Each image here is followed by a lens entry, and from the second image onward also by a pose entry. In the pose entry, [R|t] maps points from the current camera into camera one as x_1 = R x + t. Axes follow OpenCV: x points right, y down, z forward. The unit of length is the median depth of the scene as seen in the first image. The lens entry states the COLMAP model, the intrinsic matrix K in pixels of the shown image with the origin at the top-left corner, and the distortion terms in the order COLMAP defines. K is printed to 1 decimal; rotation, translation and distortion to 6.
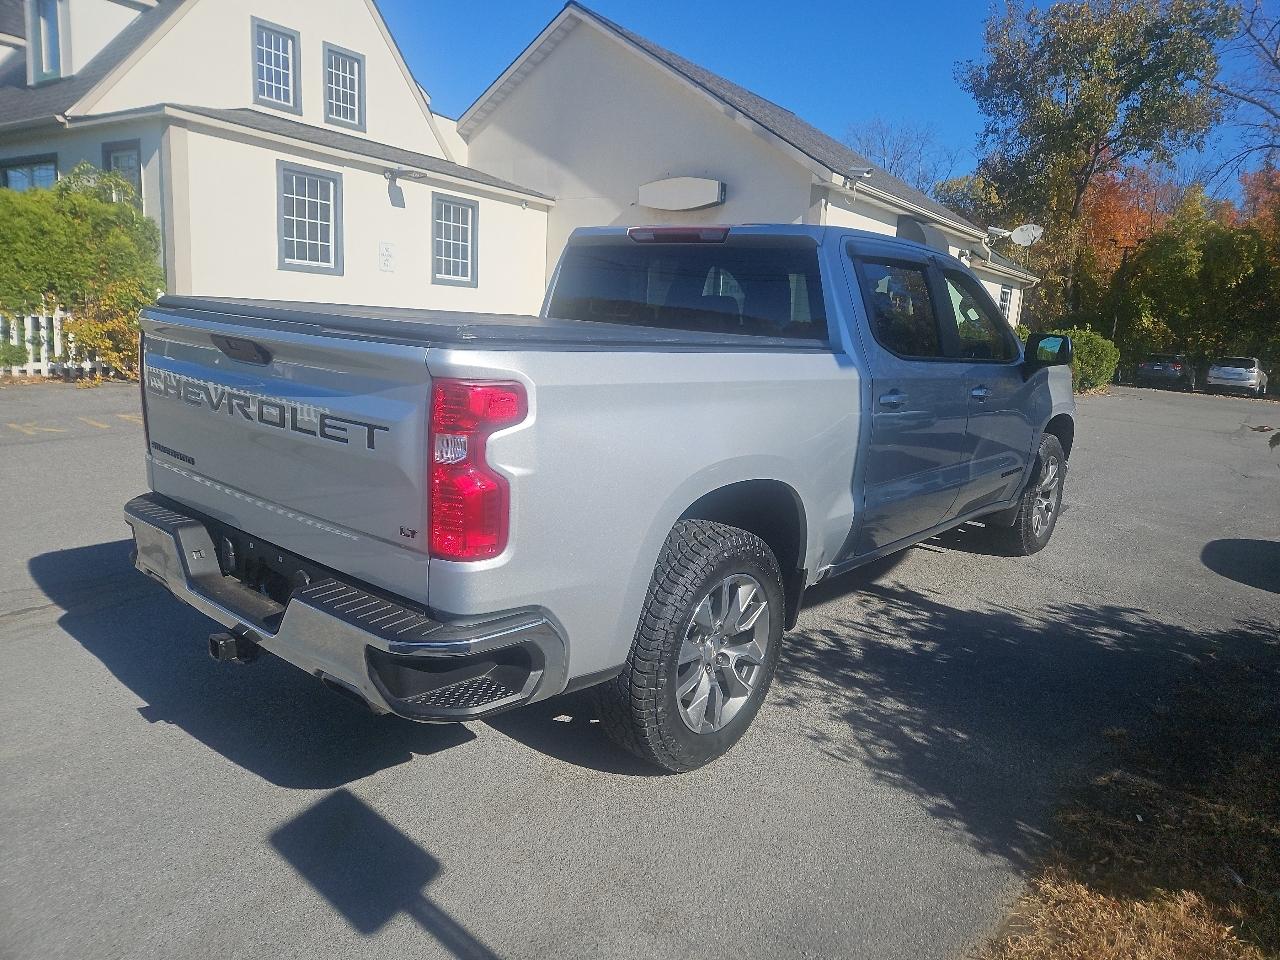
lens RADIAL K [[854.8, 0, 639.5], [0, 854.8, 479.9], [0, 0, 1]] dist [0.072999, -0.056200]
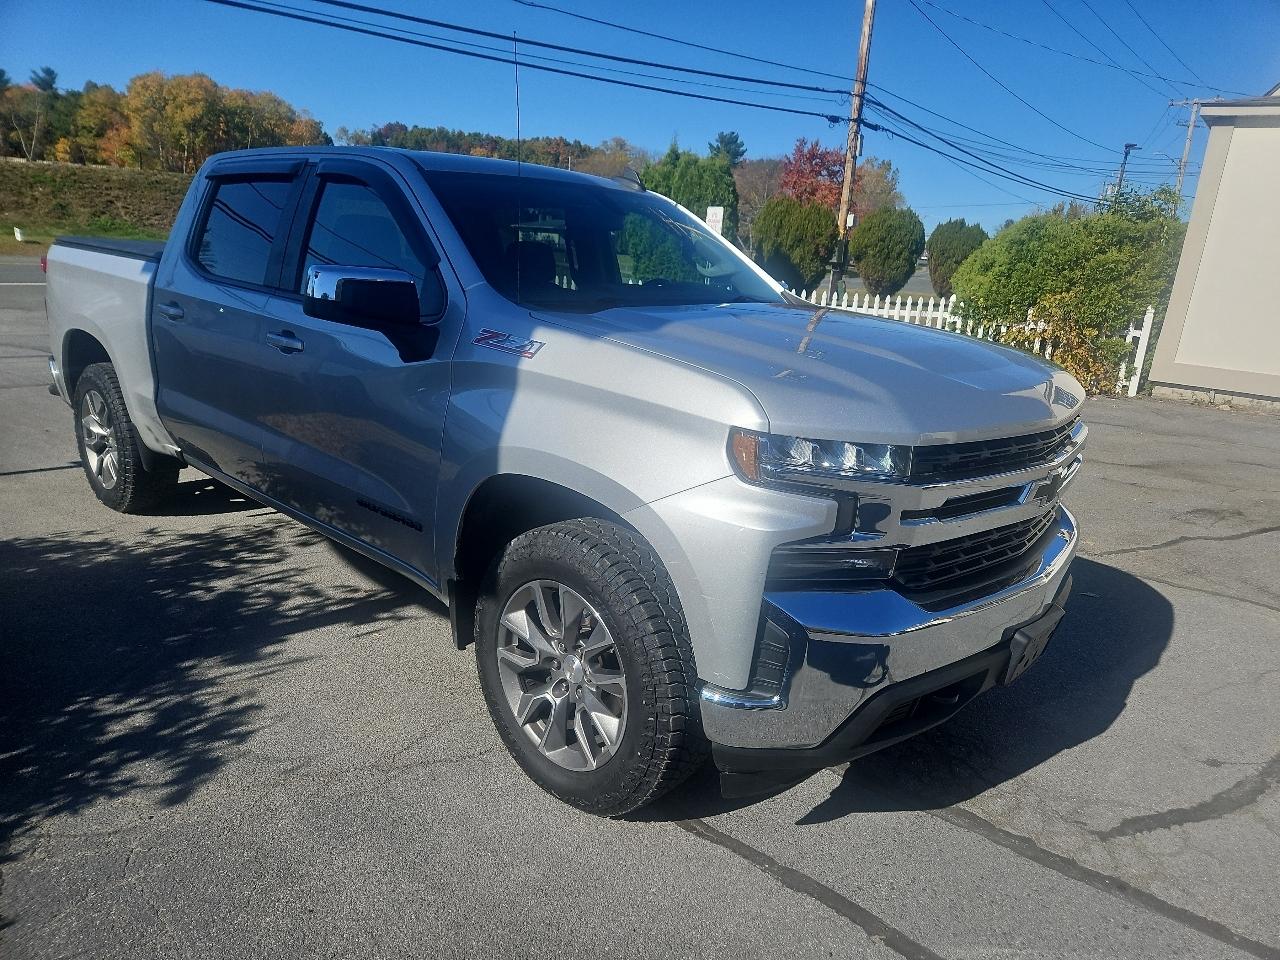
lens RADIAL K [[854.8, 0, 648.1], [0, 854.8, 487.6], [0, 0, 1]] dist [0.072999, -0.056200]
pose [[-0.024082, 0.197580, -0.979991, 1.148653], [-0.263639, 0.944319, 0.196867, -0.207298], [0.964321, 0.263104, 0.029348, 1.343851]]
